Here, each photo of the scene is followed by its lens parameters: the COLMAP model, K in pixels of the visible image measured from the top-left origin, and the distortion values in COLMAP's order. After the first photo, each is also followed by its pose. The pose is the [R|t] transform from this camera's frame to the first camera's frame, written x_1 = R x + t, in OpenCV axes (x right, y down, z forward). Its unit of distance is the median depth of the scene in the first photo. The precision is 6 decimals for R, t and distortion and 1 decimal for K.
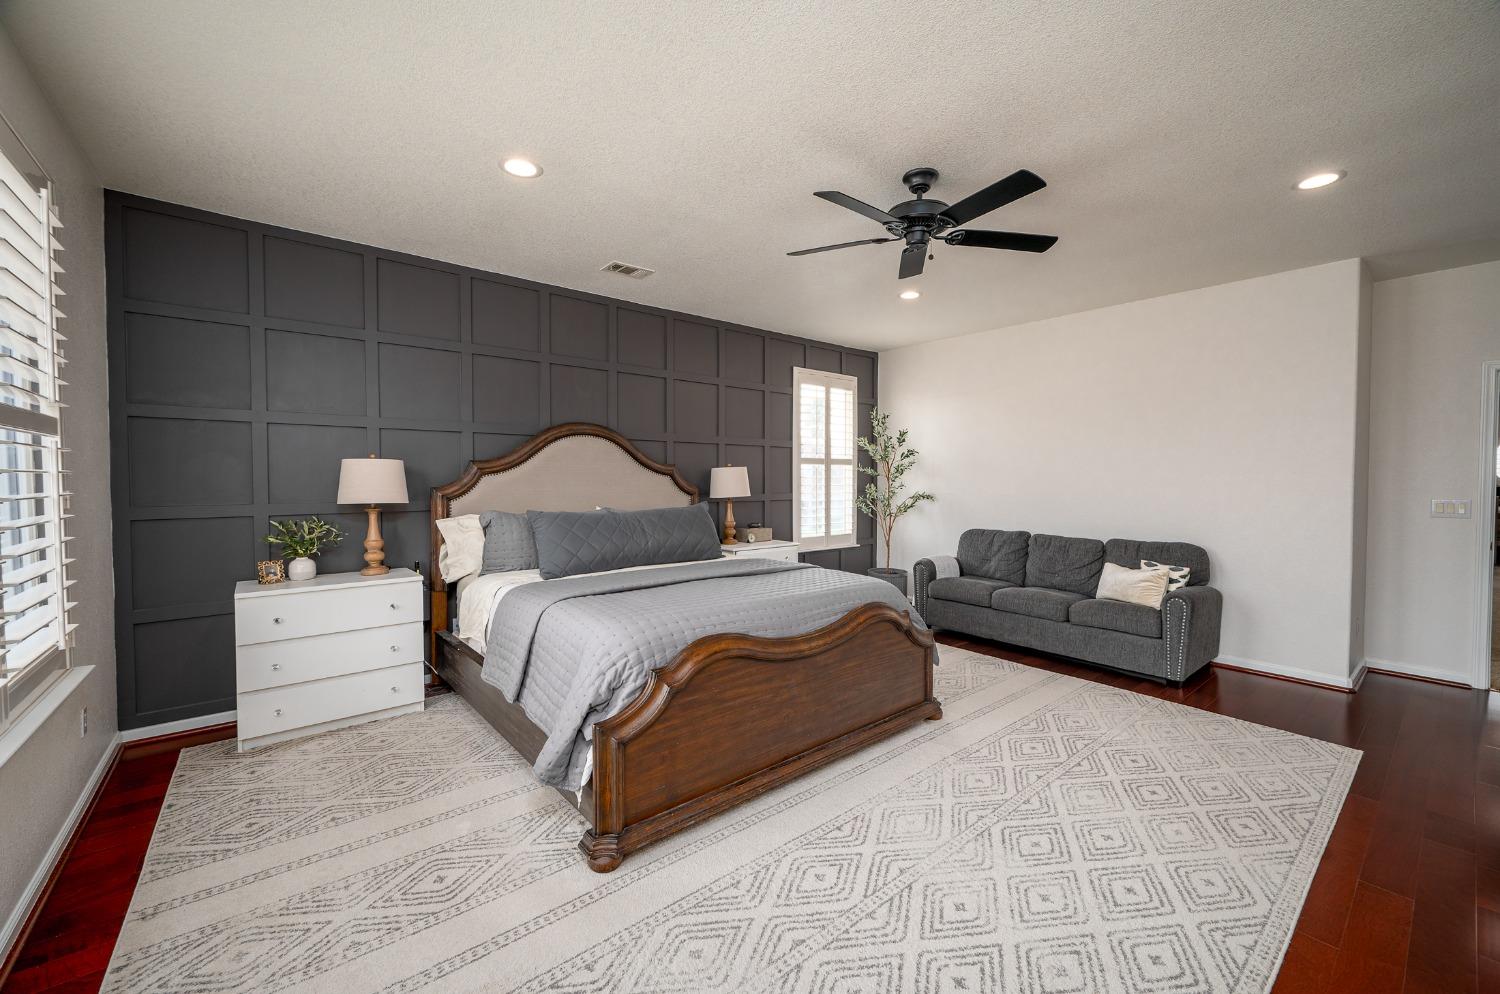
lens RADIAL K [[597.6, 0, 738.4], [0, 597.6, 495.1], [0, 0, 1]] dist [-0.002078, -0.000180]
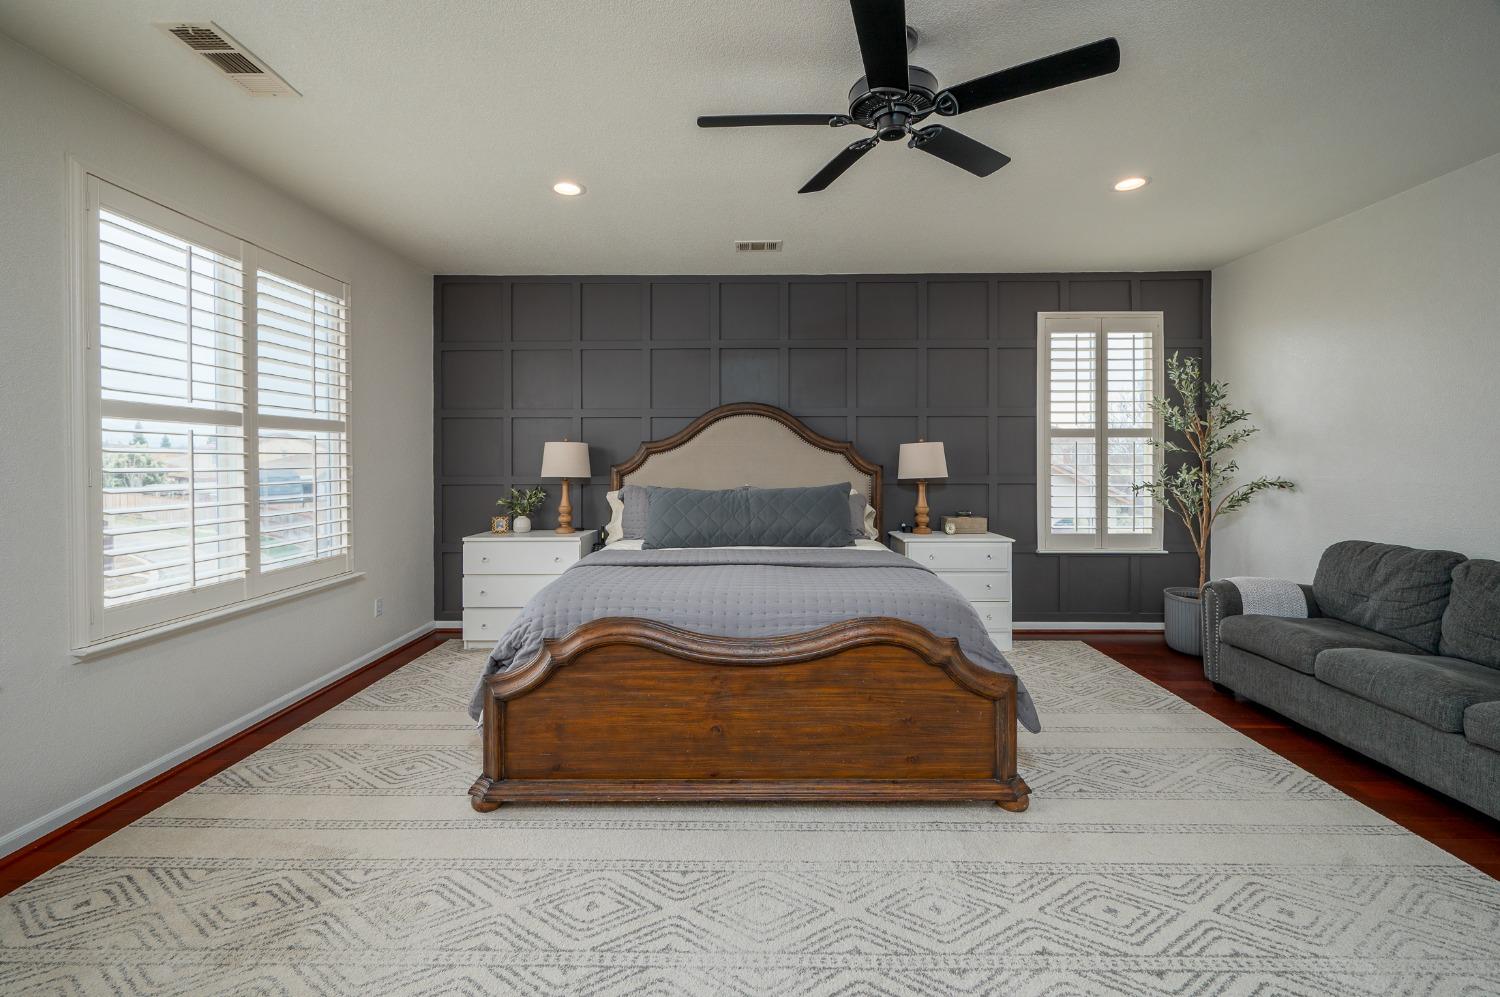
lens RADIAL K [[606.3, 0, 746.1], [0, 606.3, 463.6], [0, 0, 1]] dist [-0.000451, 0.000090]
pose [[0.766408, 0.002168, -0.642351, 0.466310], [-0.015142, 0.999777, -0.014692, -0.001378], [0.642176, 0.020986, 0.766270, 0.236074]]
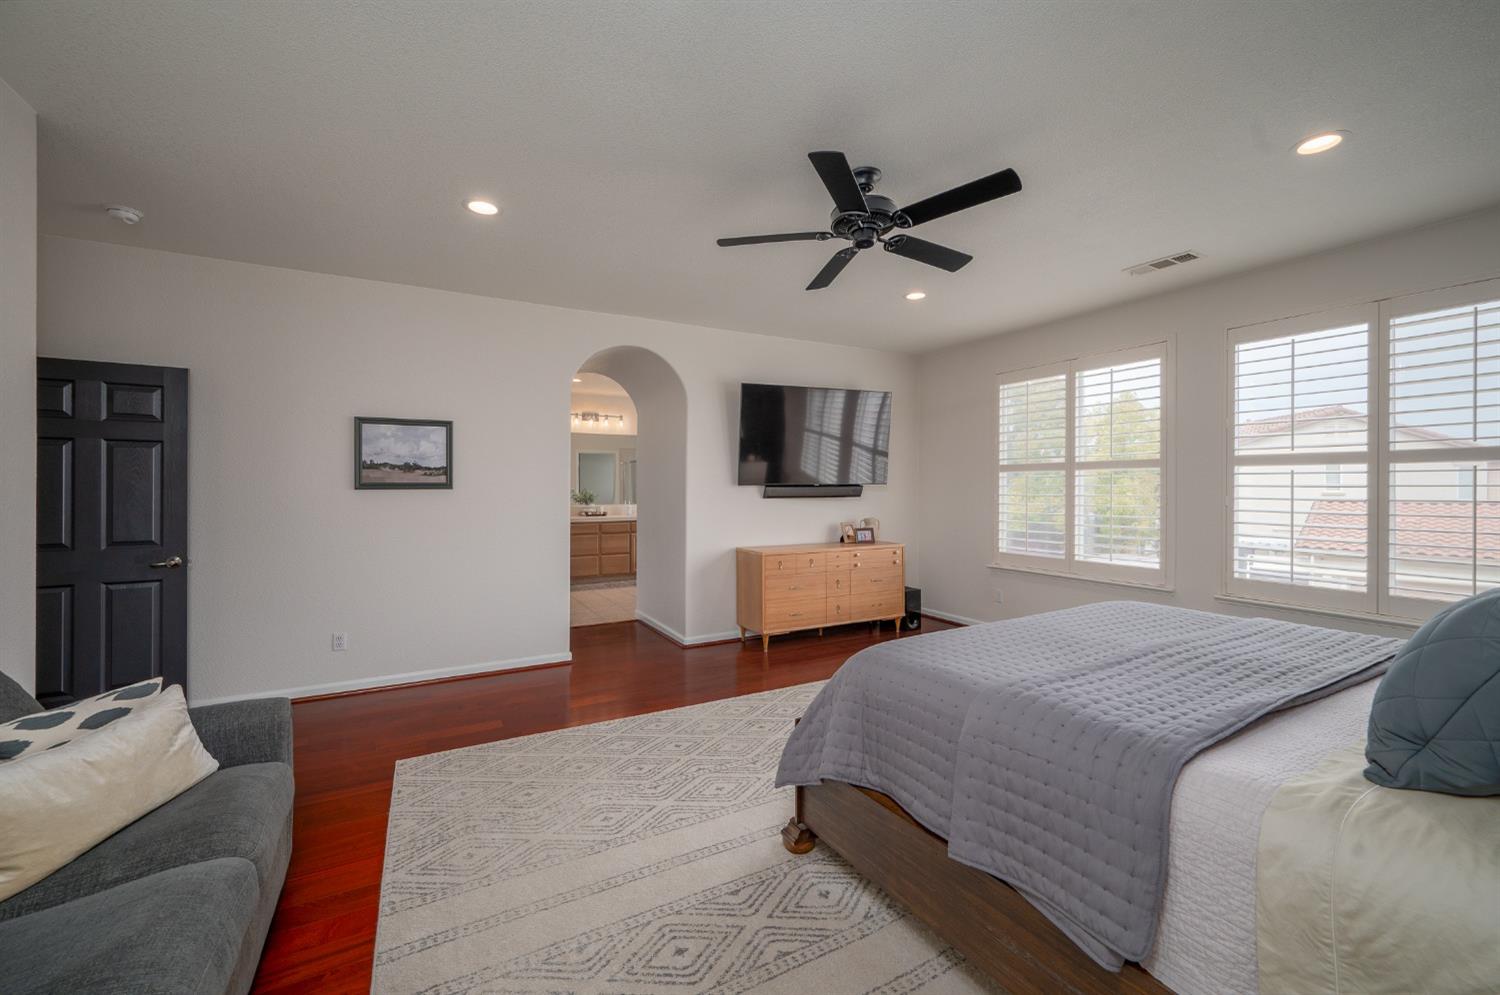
lens RADIAL K [[598.2, 0, 750.0], [0, 598.2, 497.5], [0, 0, 1]] dist [-0.001776, -0.000112]
pose [[-0.985250, -0.006171, 0.171009, 0.231708], [0.001319, 0.999046, 0.043649, -0.039306], [-0.171115, 0.043230, -0.984302, 1.439549]]
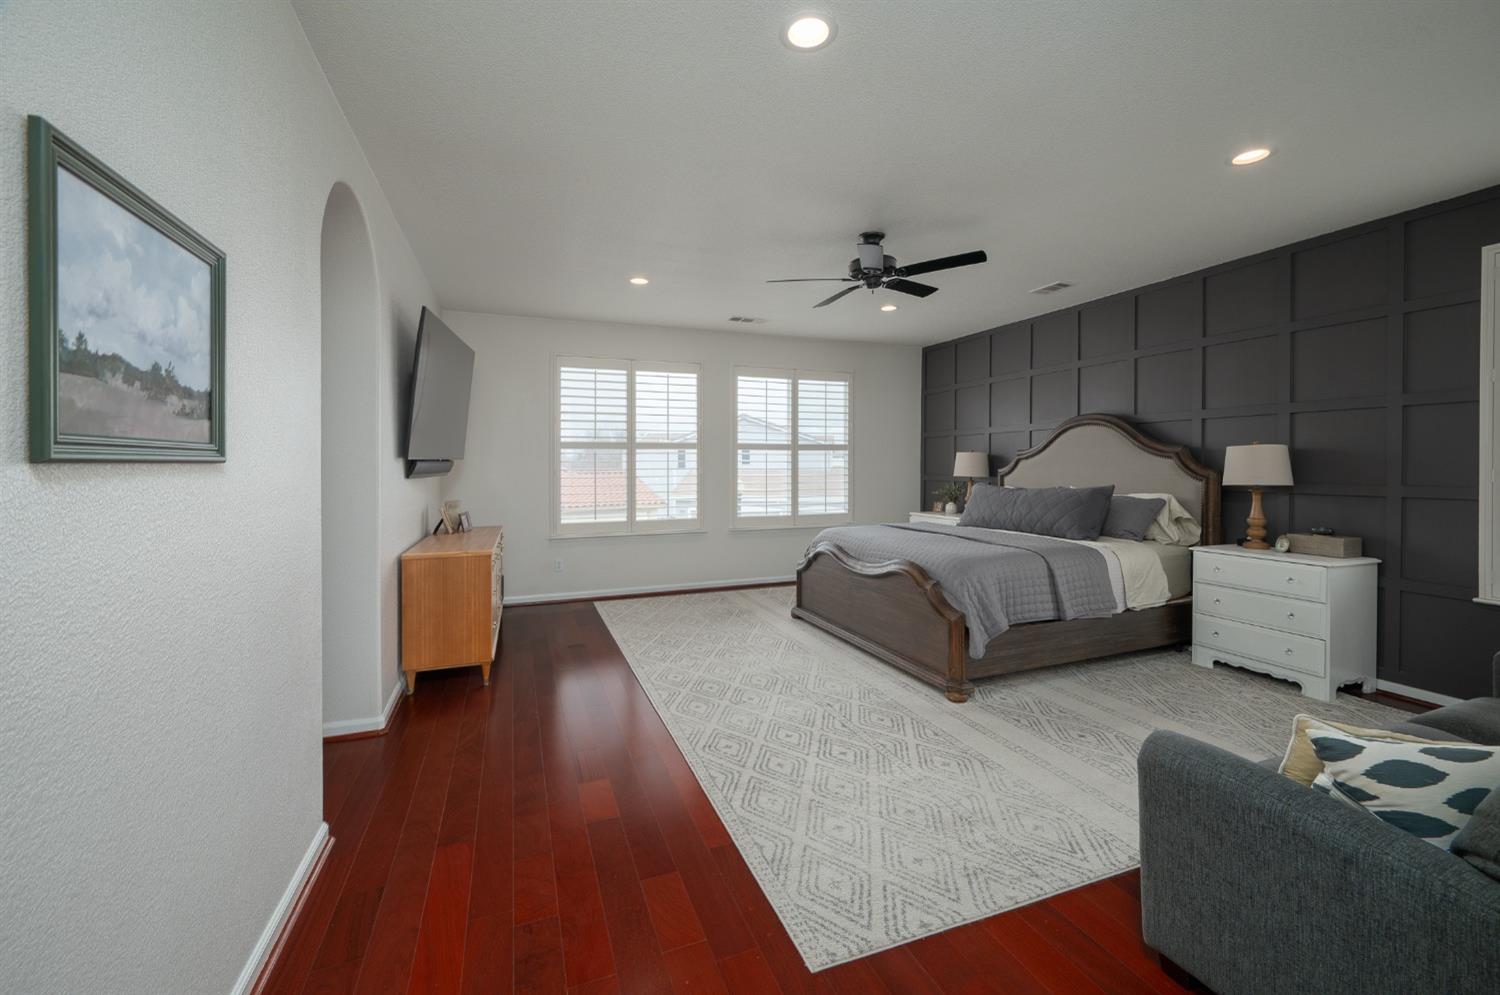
lens RADIAL K [[605.6, 0, 742.3], [0, 605.6, 479.8], [0, 0, 1]] dist [-0.000478, -0.000050]
pose [[-0.321252, 0.022273, -0.946732, 1.210141], [-0.023491, 0.999228, 0.031479, -0.015990], [0.946702, 0.032352, -0.320481, 0.850823]]
